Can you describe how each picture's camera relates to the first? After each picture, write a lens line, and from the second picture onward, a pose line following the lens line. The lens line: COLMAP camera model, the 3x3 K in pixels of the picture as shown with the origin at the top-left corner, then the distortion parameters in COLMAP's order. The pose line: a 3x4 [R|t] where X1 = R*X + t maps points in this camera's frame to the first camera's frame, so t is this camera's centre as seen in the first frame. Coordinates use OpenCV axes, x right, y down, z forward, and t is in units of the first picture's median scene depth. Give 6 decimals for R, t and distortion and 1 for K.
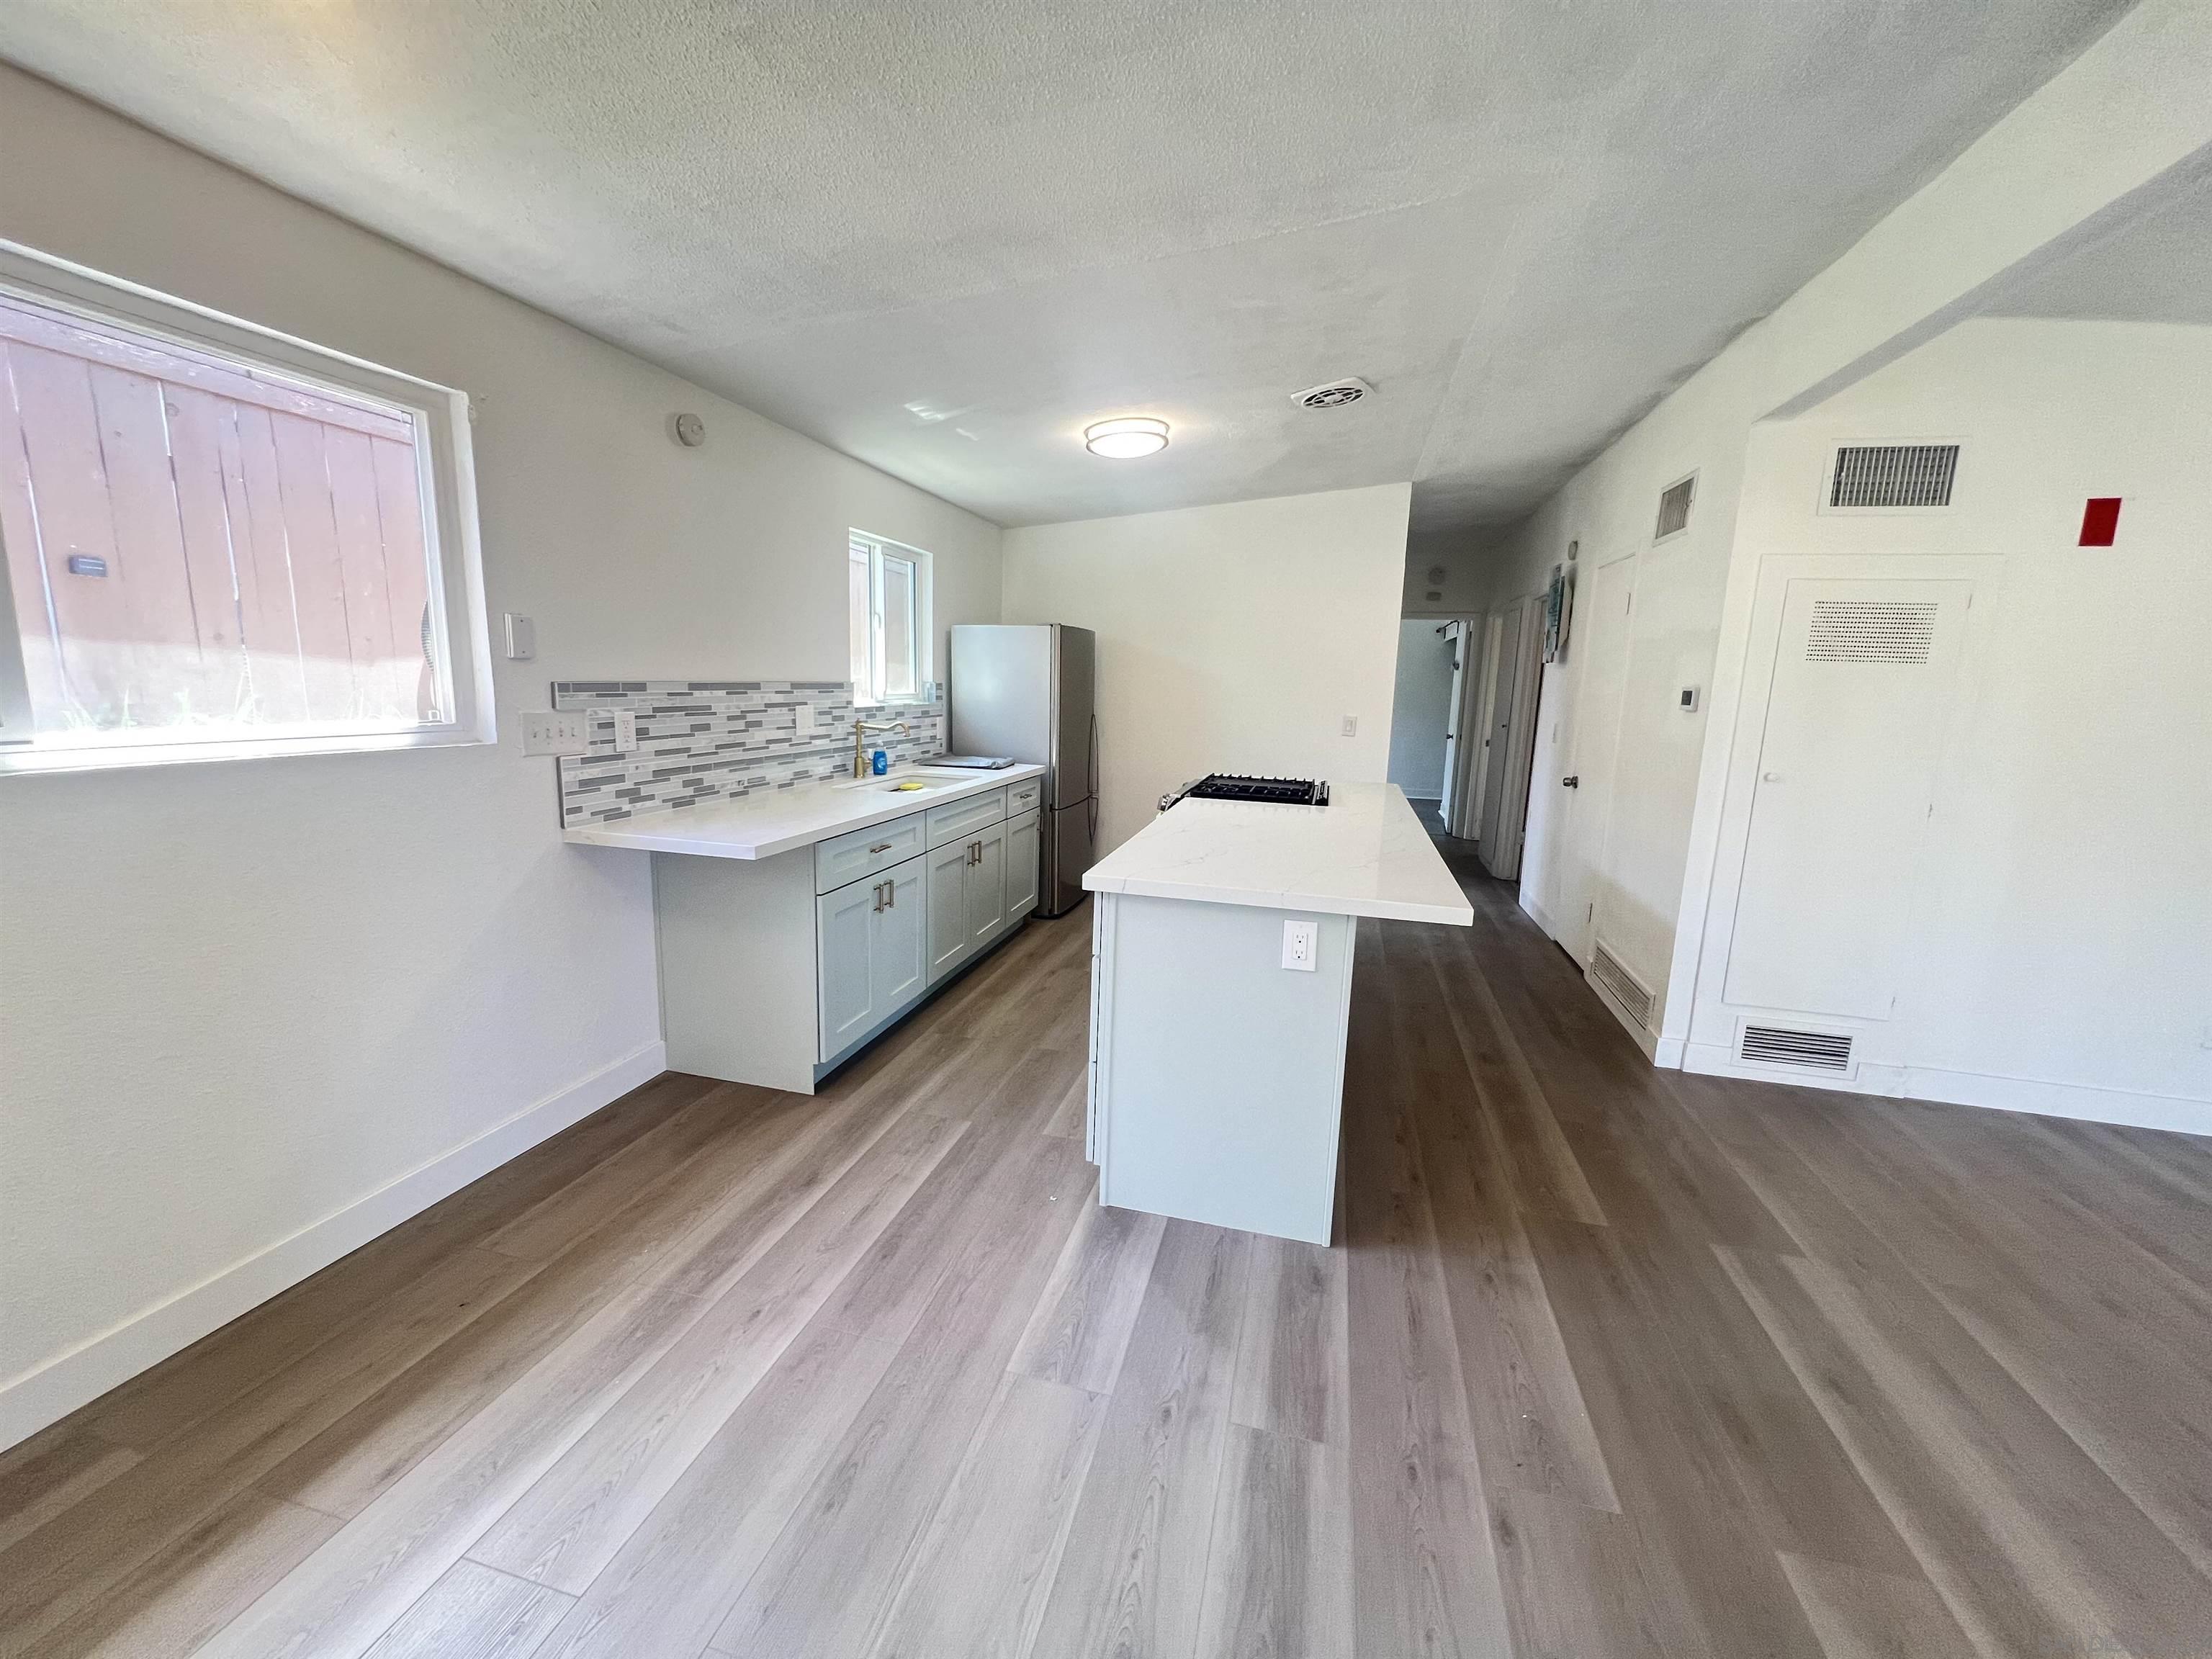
lens RADIAL K [[881.9, 0, 1107.3], [0, 881.9, 827.8], [0, 0, 1]] dist [-0.002988, -0.000027]
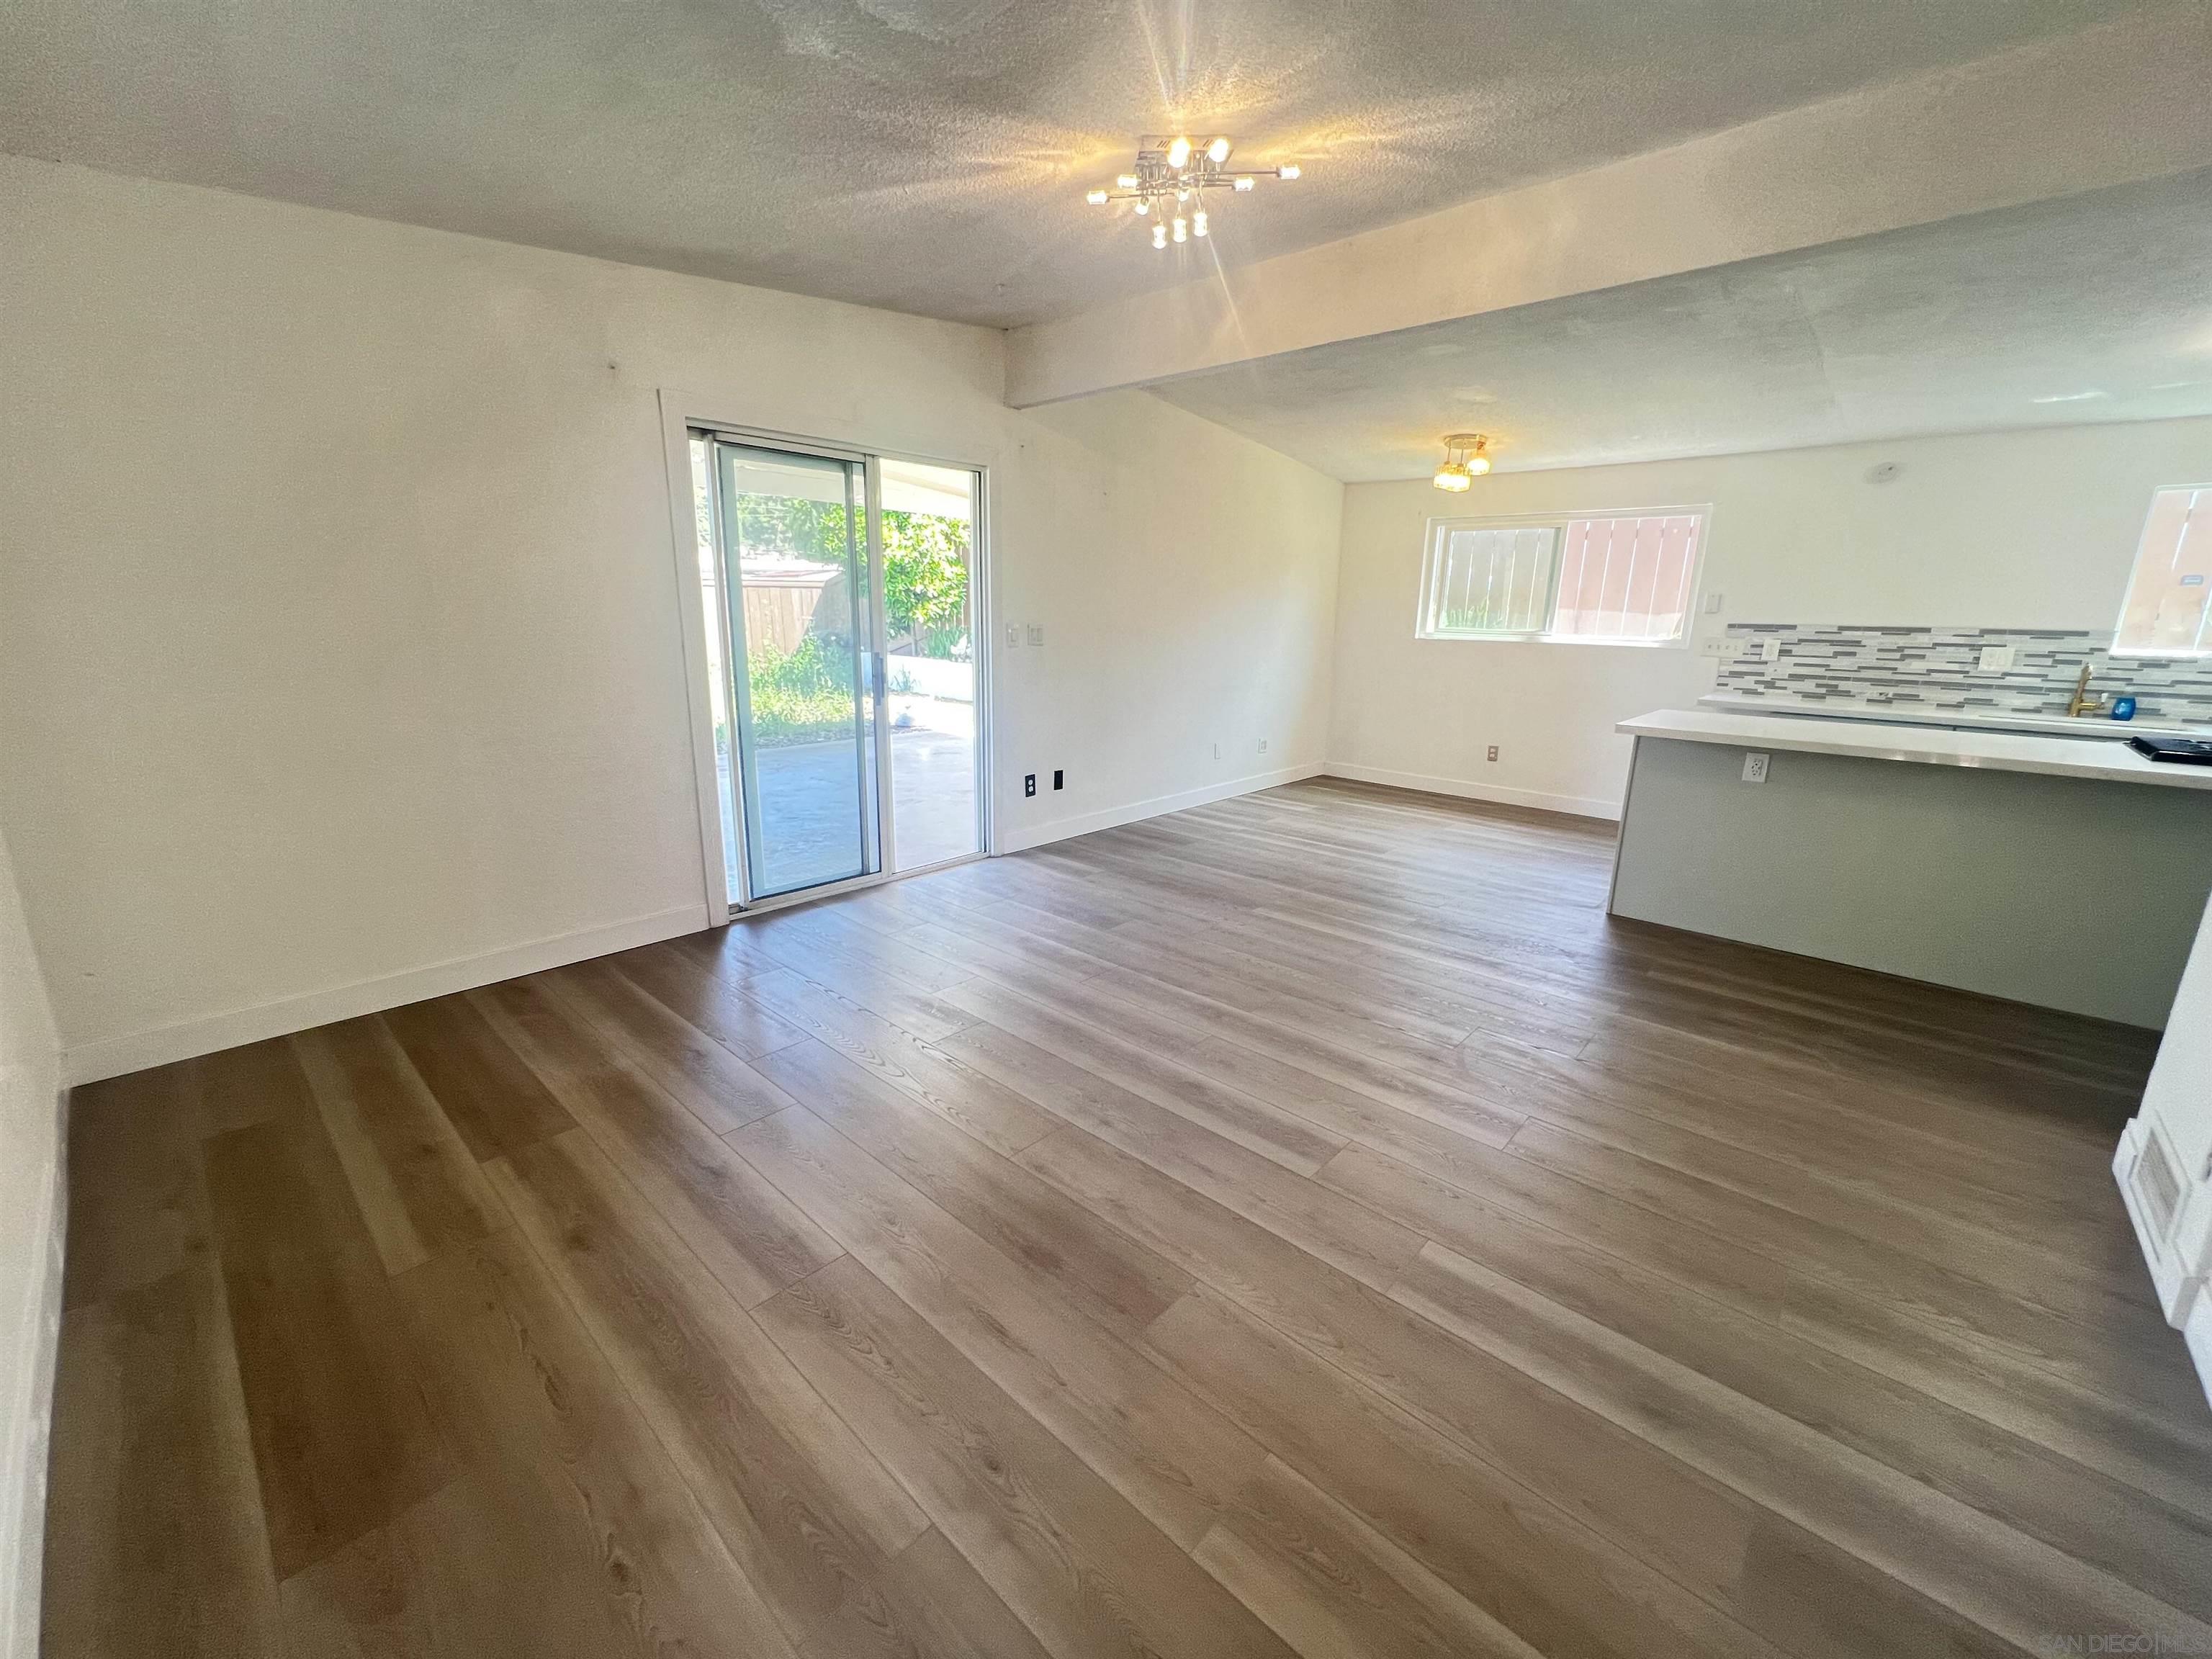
lens RADIAL K [[881.9, 0, 1112.5], [0, 881.9, 833.7], [0, 0, 1]] dist [-0.002988, -0.000027]
pose [[-0.458588, 0.176182, -0.871009, 1.841310], [-0.185626, 0.939536, 0.287775, -0.018398], [0.869046, 0.293652, -0.398156, 0.622309]]
